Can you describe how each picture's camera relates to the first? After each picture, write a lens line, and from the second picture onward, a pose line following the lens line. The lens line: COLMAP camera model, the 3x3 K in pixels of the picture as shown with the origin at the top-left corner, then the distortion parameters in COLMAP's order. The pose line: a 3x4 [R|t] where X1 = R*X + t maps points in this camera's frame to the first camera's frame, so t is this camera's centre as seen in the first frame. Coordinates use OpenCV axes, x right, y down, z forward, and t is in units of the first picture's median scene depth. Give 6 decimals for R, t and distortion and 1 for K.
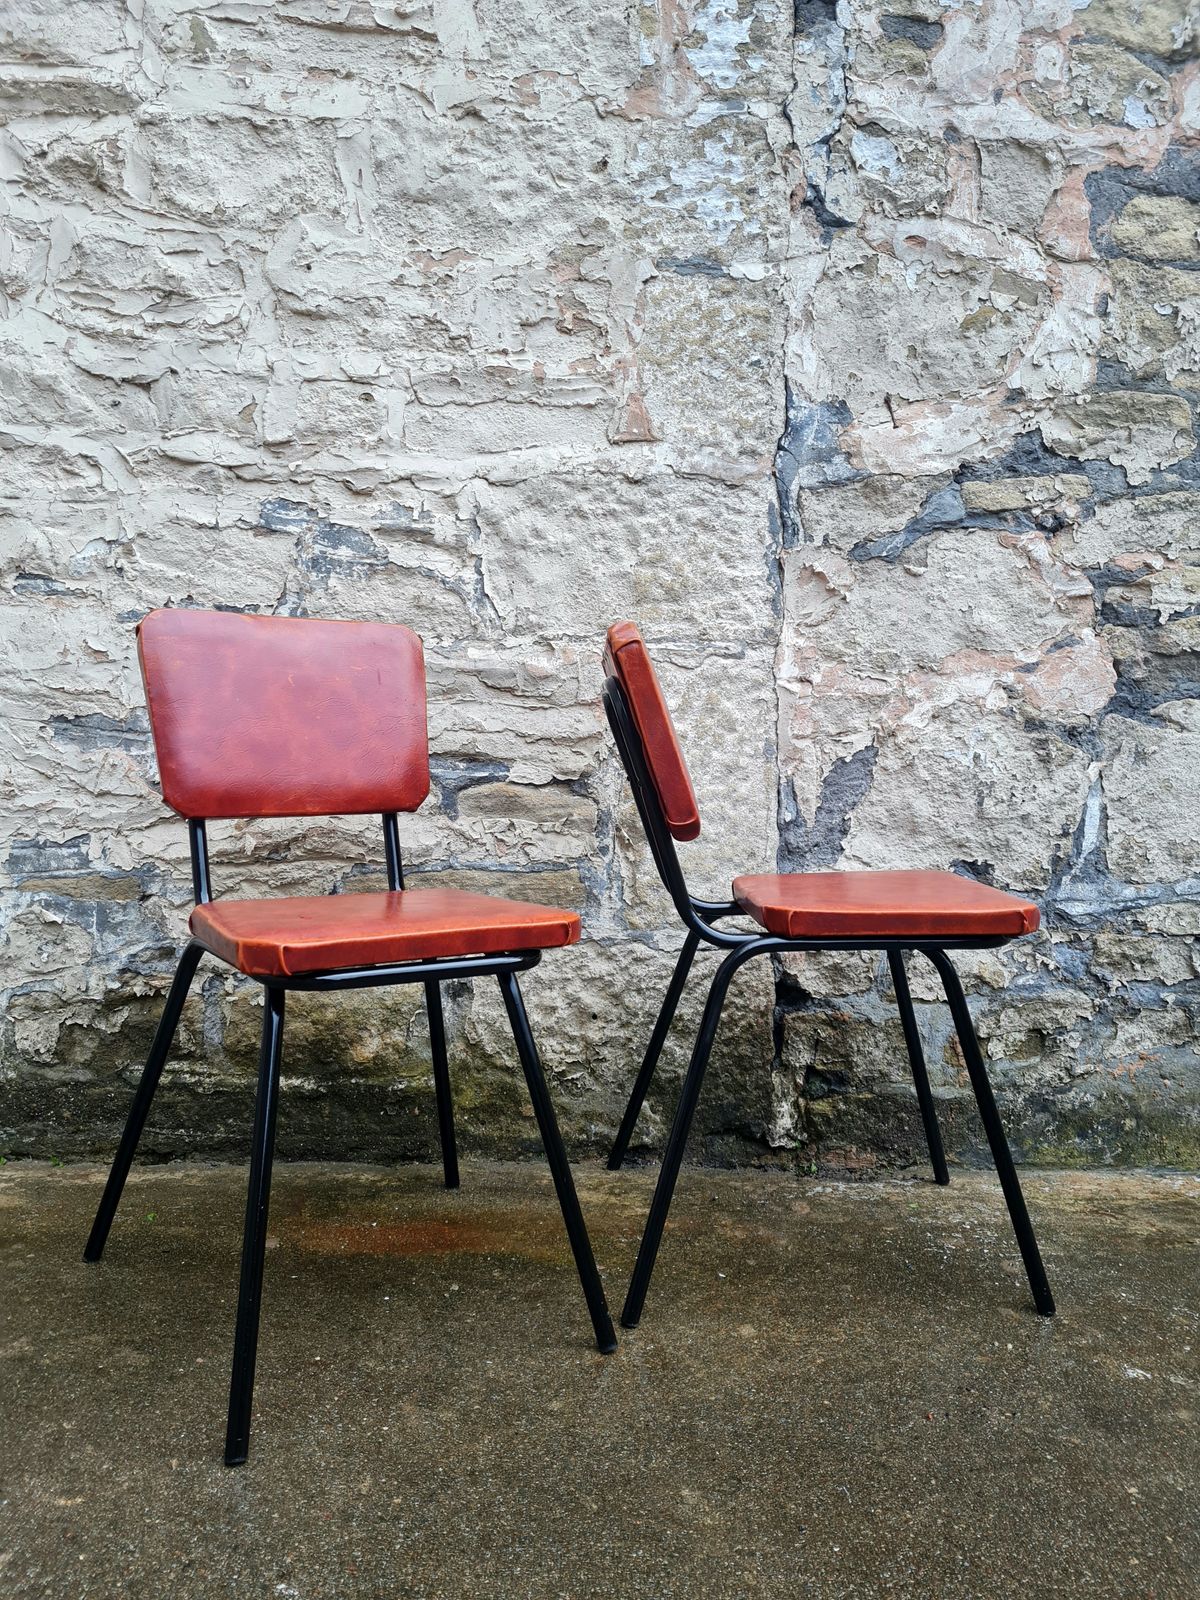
lens RADIAL K [[1200.8, 0, 604.0], [0, 1200.8, 797.9], [0, 0, 1]] dist [0.069132, -0.062221]
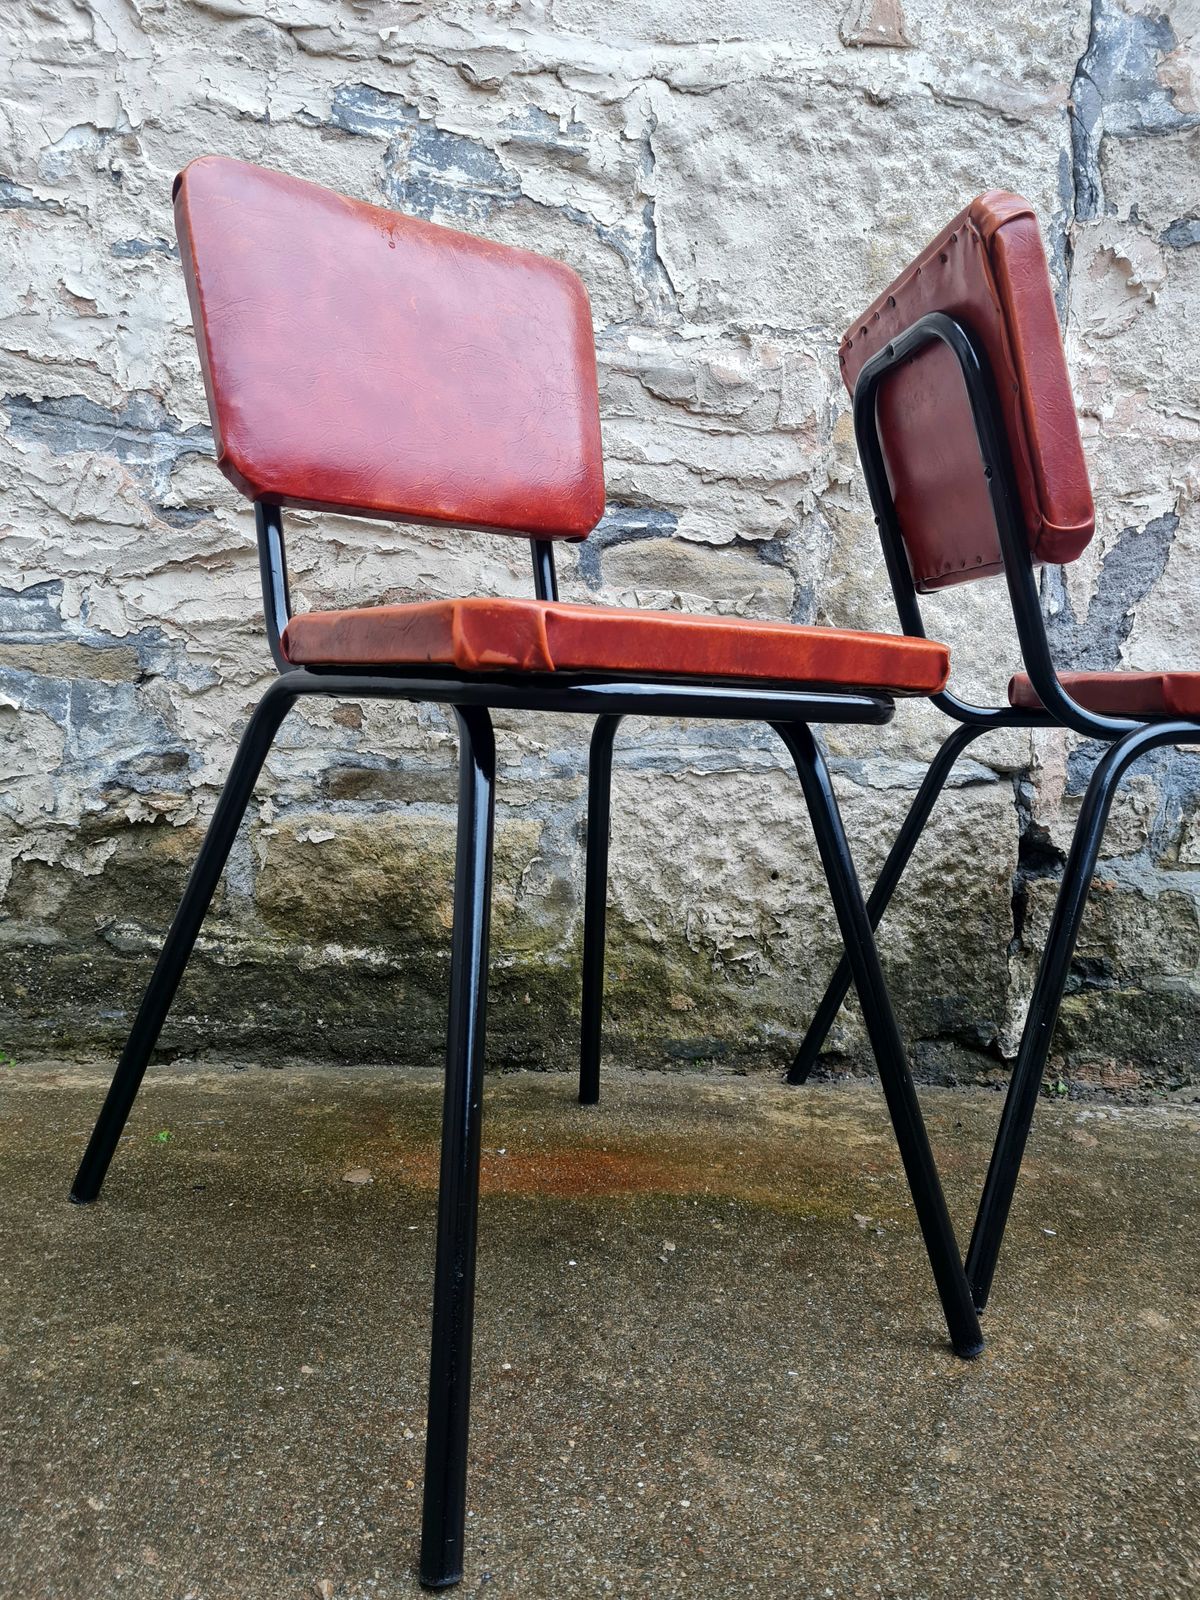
lens RADIAL K [[1200.8, 0, 601.7], [0, 1200.8, 797.3], [0, 0, 1]] dist [0.069132, -0.062221]
pose [[0.996367, 0.032693, 0.078637, -0.172785], [-0.035769, 0.998636, 0.038034, 0.113043], [-0.077286, -0.040709, 0.996177, 0.295692]]
